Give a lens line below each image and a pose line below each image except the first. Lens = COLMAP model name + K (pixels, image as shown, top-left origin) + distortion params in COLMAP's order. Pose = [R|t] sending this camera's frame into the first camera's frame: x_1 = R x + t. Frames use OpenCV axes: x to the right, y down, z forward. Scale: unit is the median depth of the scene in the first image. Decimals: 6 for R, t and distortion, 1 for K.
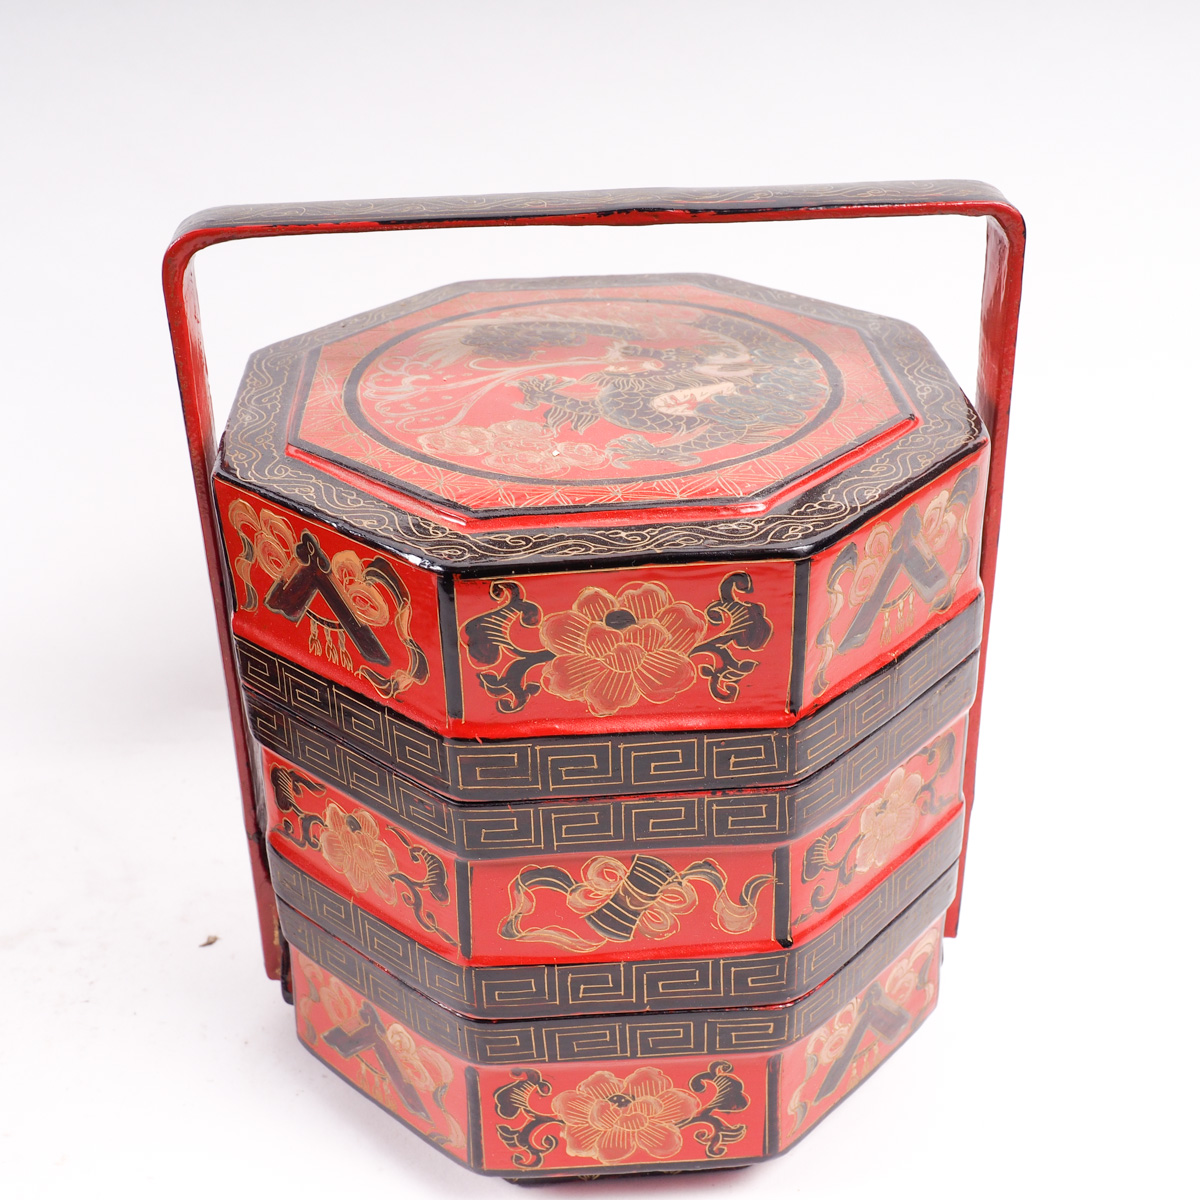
lens RADIAL K [[1623.9, 0, 600.4], [0, 1623.9, 508.4], [0, 0, 1]] dist [0.108449, -0.027739]
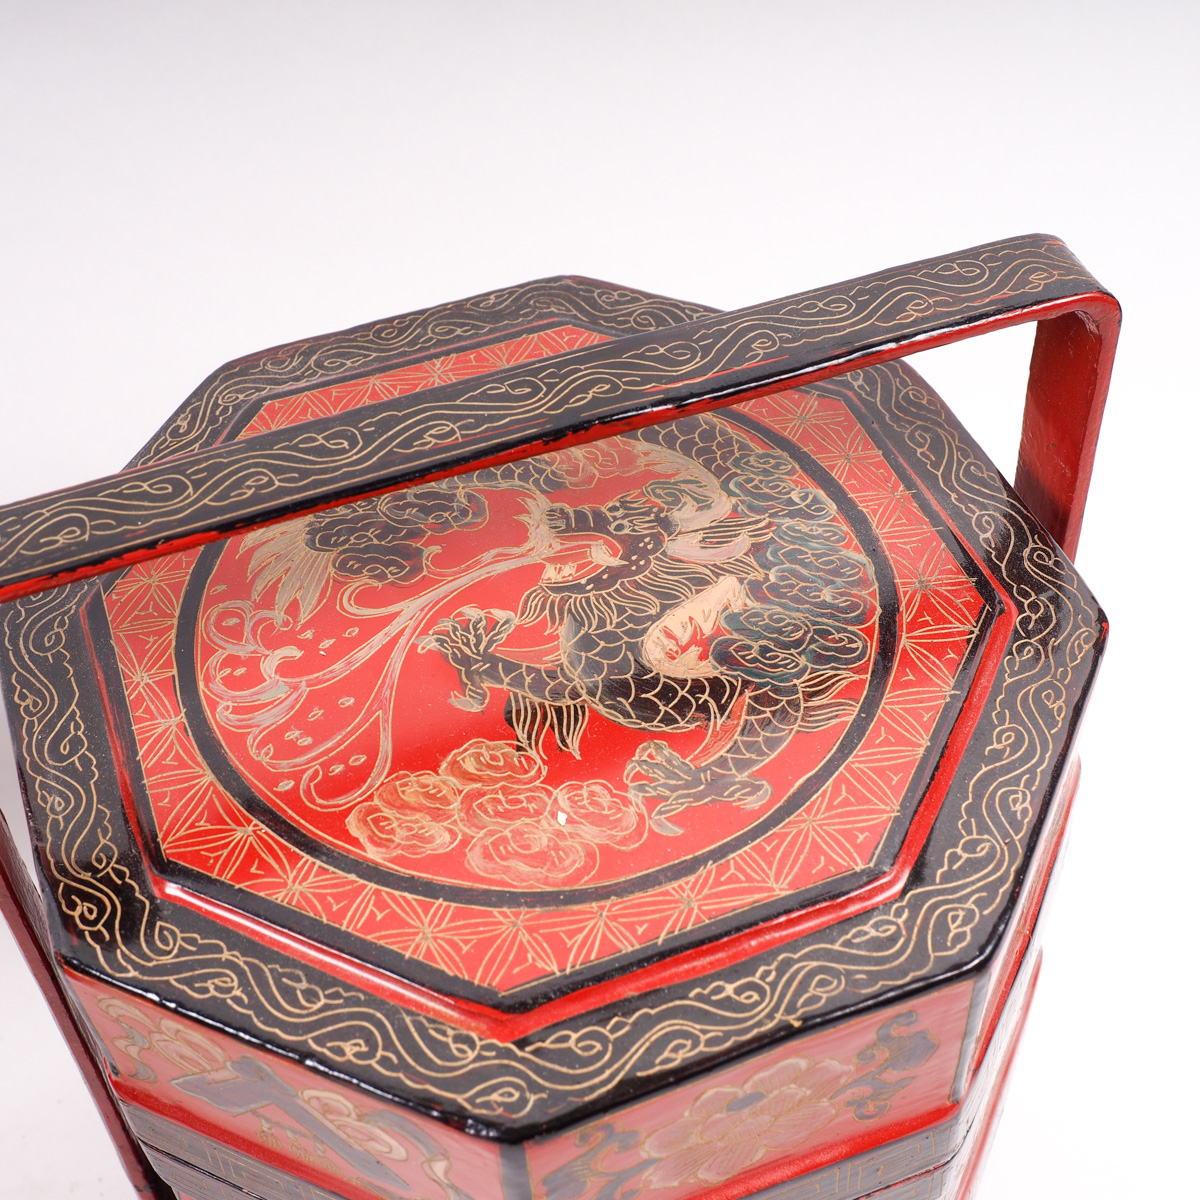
lens RADIAL K [[1861.4, 0, 600.0], [0, 1861.4, 600.0], [0, 0, 1]] dist [0.048257, 0.090136]
pose [[0.960148, -0.216247, 0.177070, -0.121430], [0.152847, 0.936667, 0.315106, -0.336586], [-0.233996, -0.275484, 0.932392, 0.266392]]
